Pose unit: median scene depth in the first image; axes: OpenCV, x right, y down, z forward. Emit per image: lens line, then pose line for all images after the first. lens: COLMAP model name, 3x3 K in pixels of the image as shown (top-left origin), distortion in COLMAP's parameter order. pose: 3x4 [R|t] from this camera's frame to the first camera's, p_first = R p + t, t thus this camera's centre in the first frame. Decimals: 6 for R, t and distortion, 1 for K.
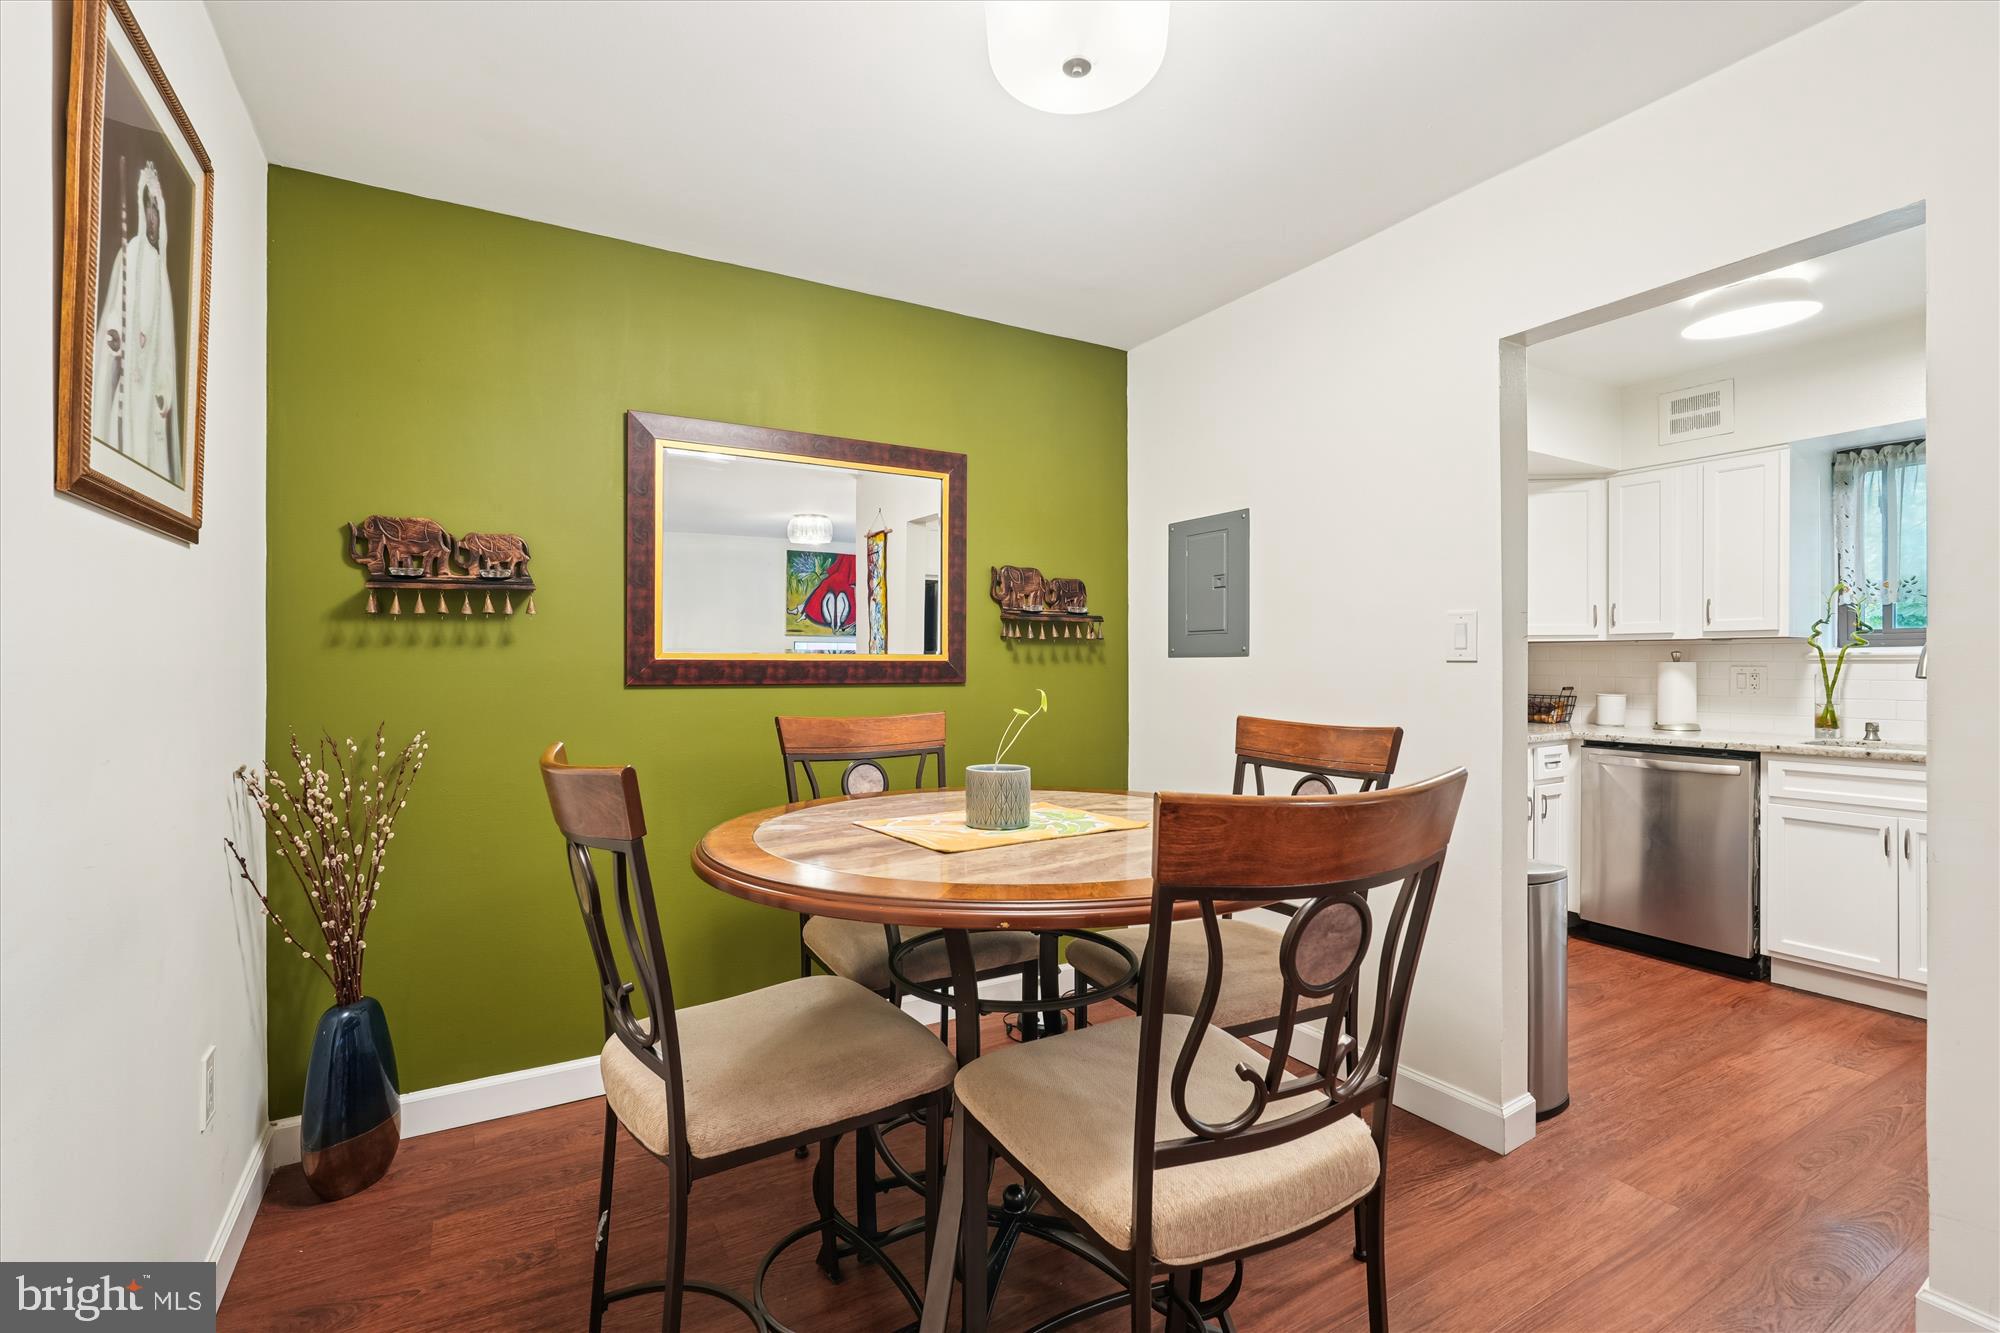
lens RADIAL K [[900.6, 0, 999.2], [0, 900.6, 668.1], [0, 0, 1]] dist [-0.008129, 0.002085]
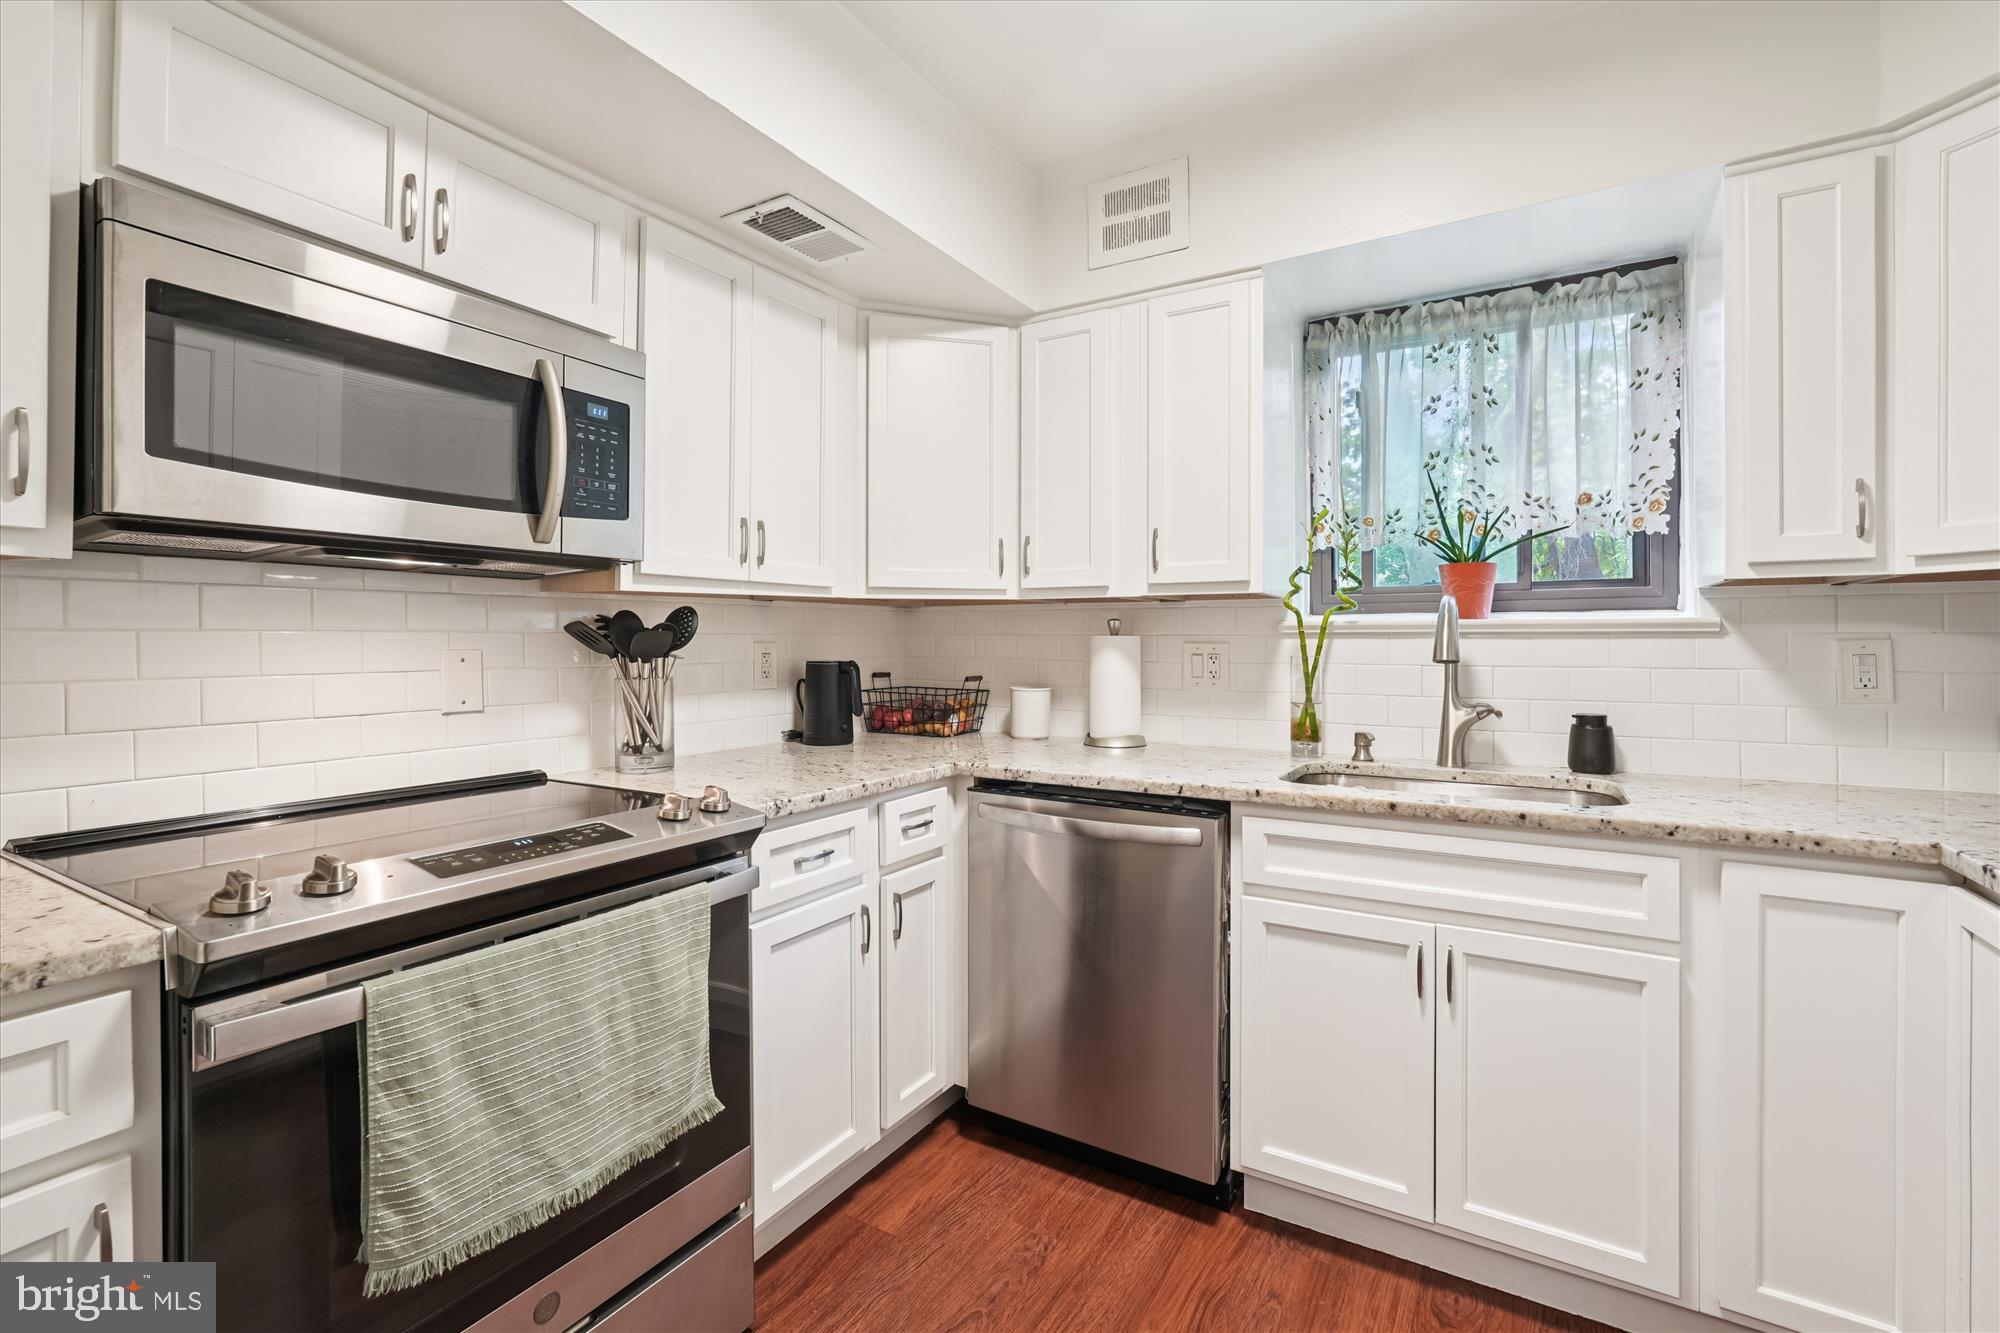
lens RADIAL K [[900.6, 0, 1020.0], [0, 900.6, 638.7], [0, 0, 1]] dist [-0.008129, 0.002085]
pose [[0.871297, 0.003289, 0.490745, 0.431909], [0.000286, 0.999974, -0.007210, -0.000229], [-0.490756, 0.006423, 0.871273, 0.538829]]
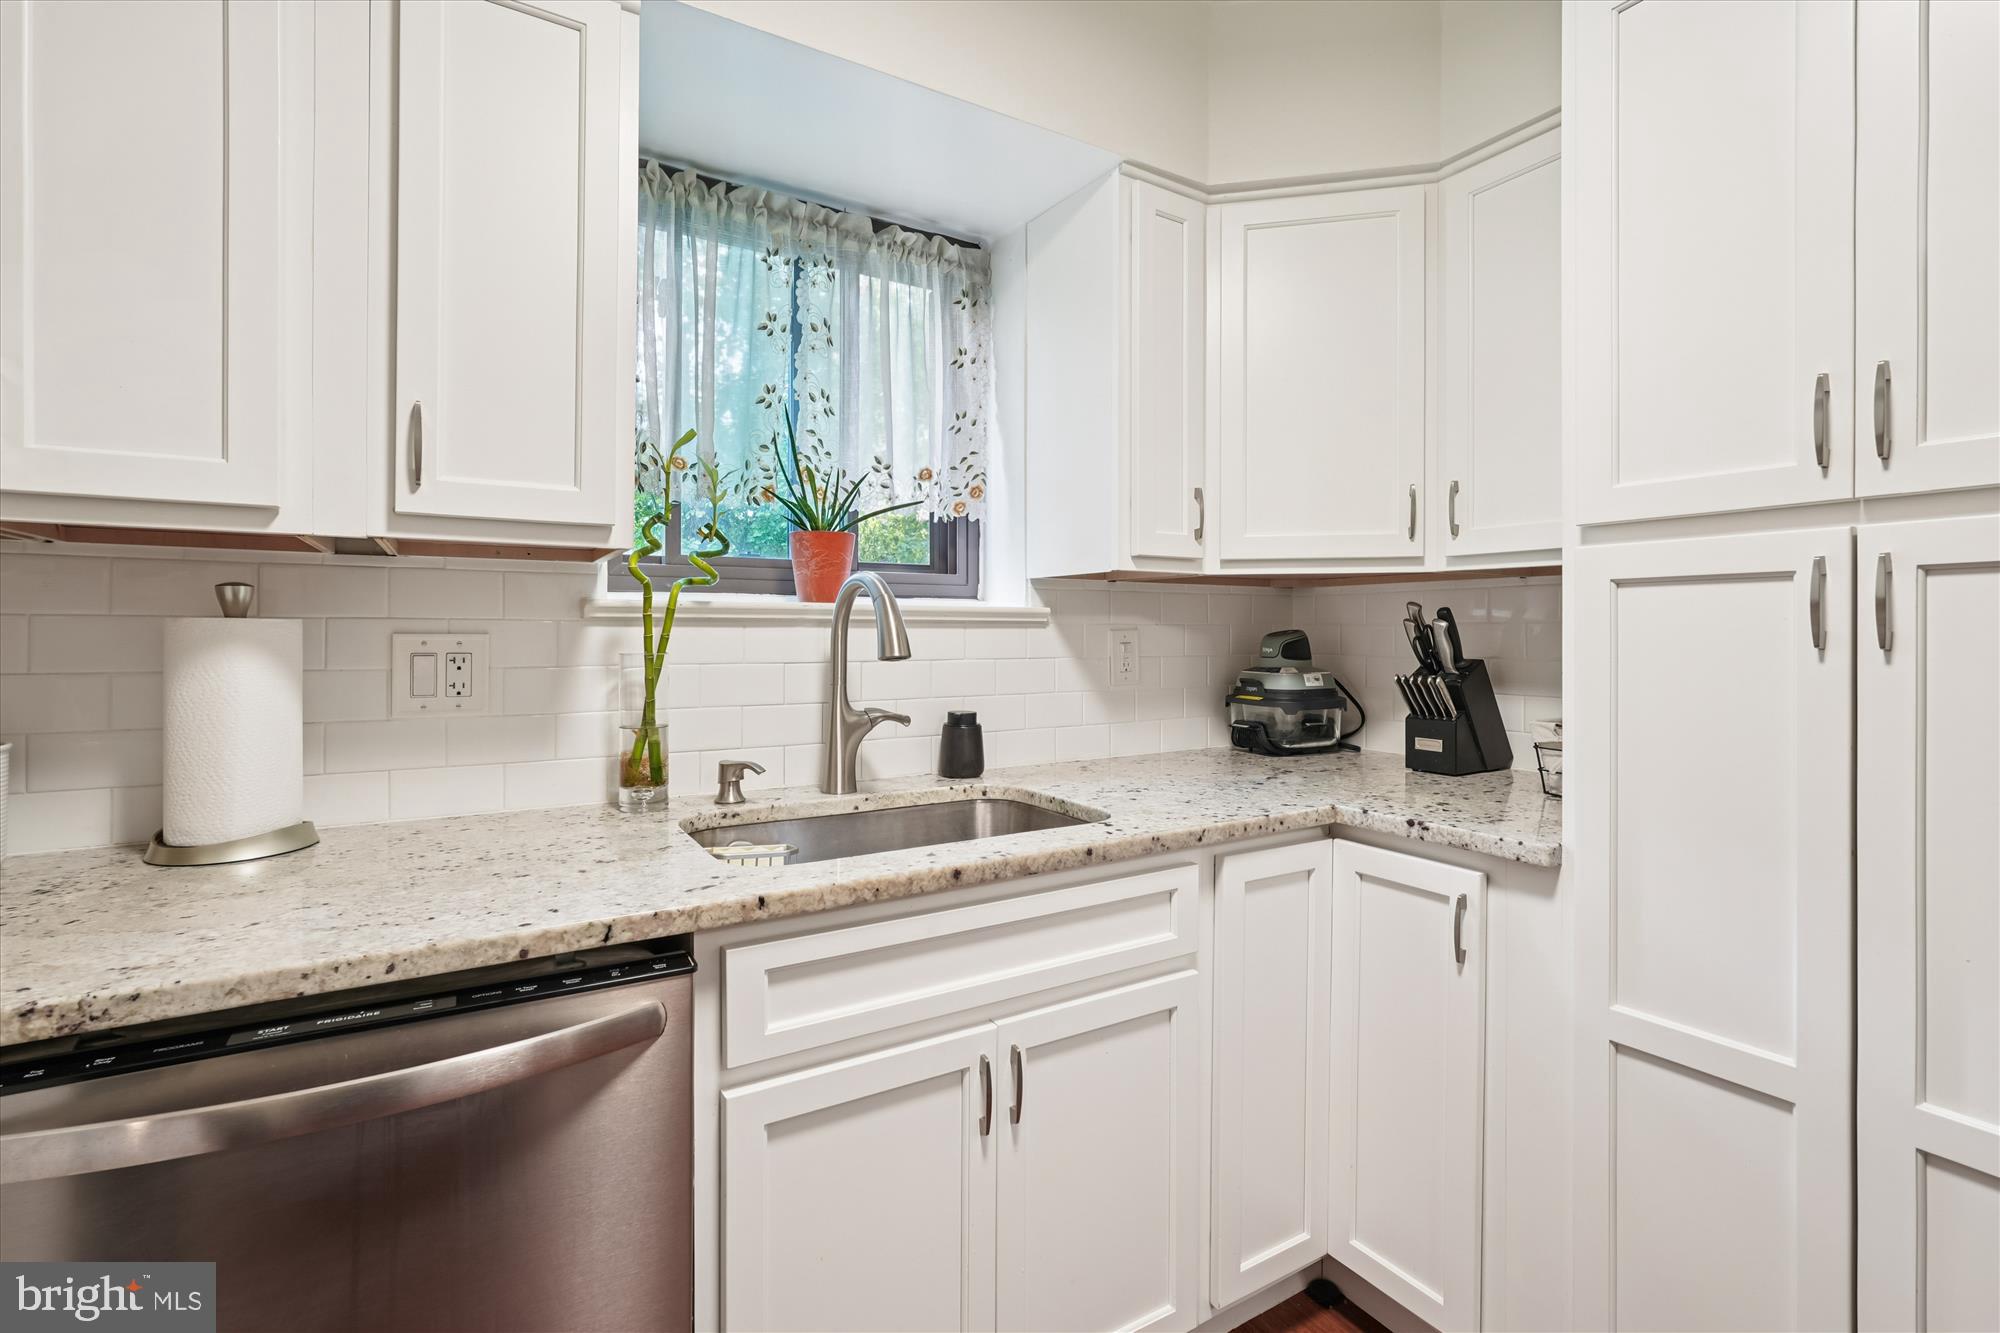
lens RADIAL K [[900.6, 0, 1018.3], [0, 900.6, 626.1], [0, 0, 1]] dist [-0.008129, 0.002085]
pose [[-0.012289, 0.006540, 0.999903, 0.507537], [0.001544, 0.999978, -0.006522, -0.002033], [-0.999923, 0.001463, -0.012299, 0.821711]]
